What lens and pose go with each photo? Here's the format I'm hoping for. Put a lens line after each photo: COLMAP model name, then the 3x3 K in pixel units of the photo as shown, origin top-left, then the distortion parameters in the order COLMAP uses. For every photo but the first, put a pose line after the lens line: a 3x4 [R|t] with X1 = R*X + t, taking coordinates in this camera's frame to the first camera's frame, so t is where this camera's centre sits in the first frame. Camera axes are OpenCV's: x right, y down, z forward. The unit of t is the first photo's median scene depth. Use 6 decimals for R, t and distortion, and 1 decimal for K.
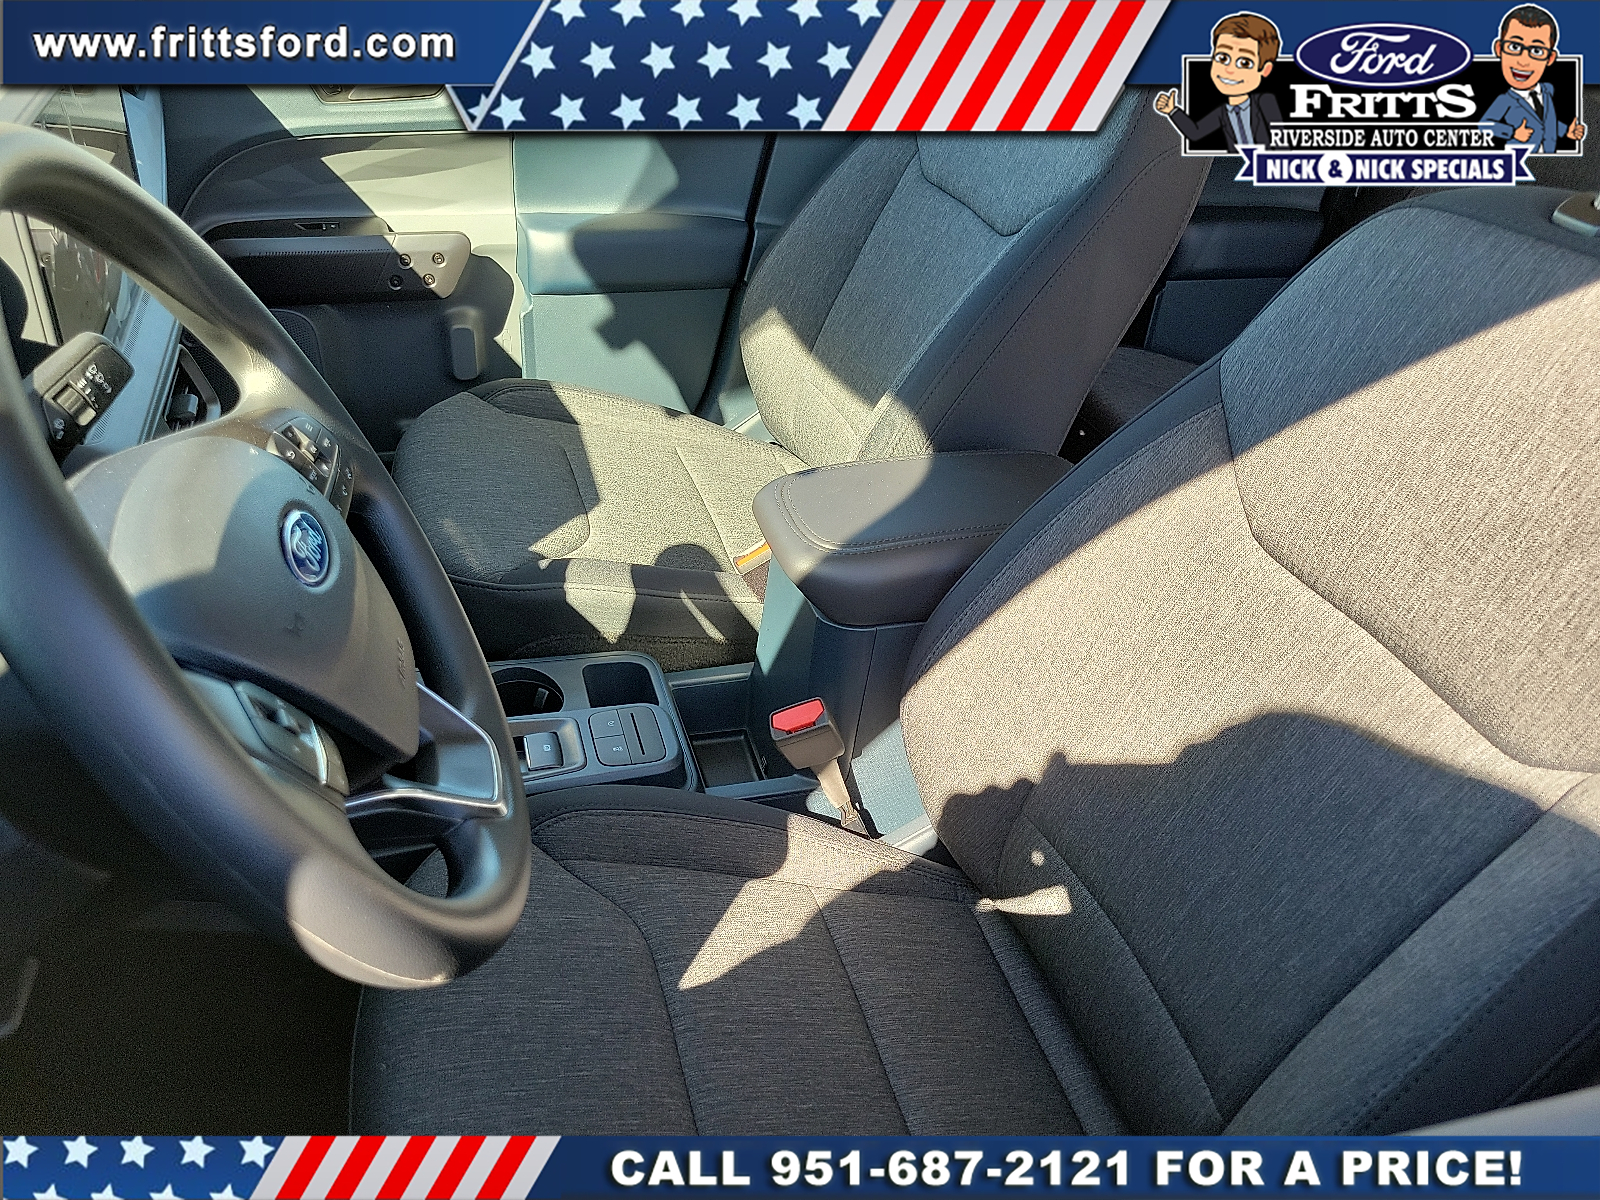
lens RADIAL K [[1206.1, 0, 800.0], [0, 1206.1, 600.0], [0, 0, 1]] dist [-0.000095, -0.003348]
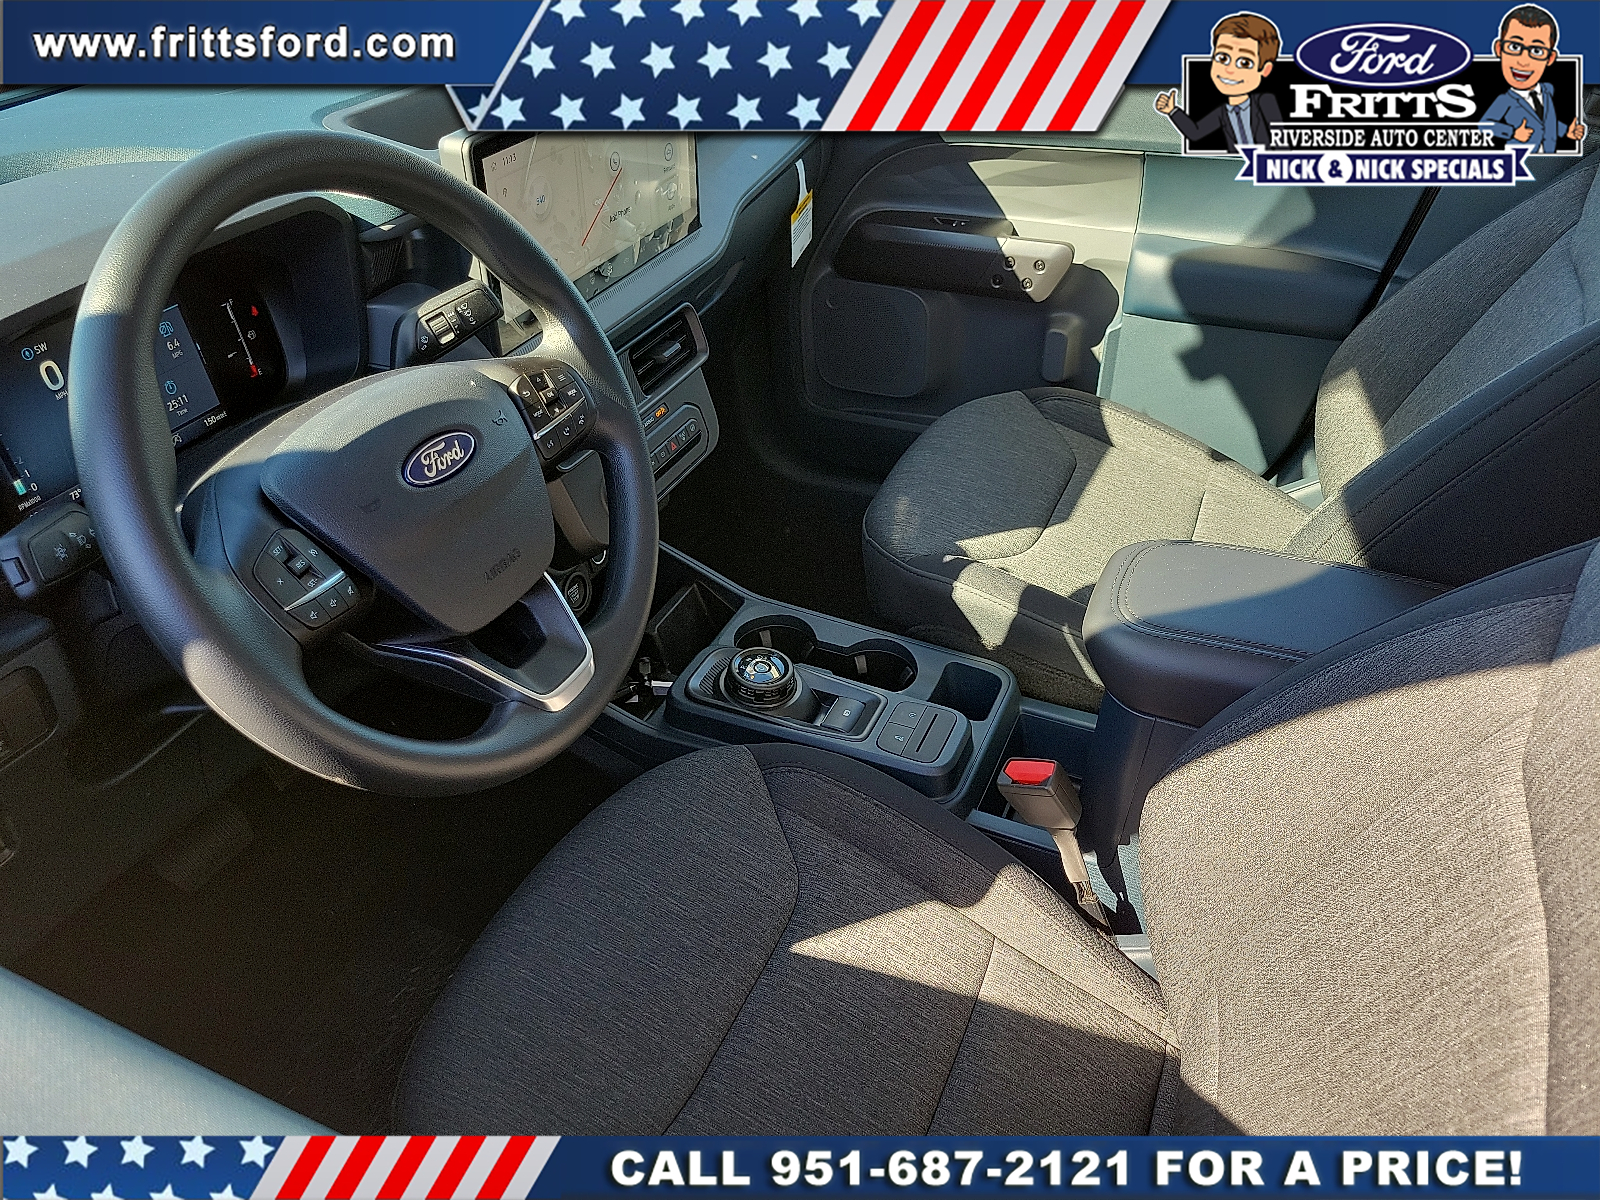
lens RADIAL K [[1206.1, 0, 800.0], [0, 1206.1, 600.0], [0, 0, 1]] dist [-0.000095, -0.003348]
pose [[0.736511, 0.302424, -0.605054, 0.272581], [-0.299425, 0.947841, 0.109280, -0.056784], [0.606544, 0.100683, 0.788649, 0.065917]]
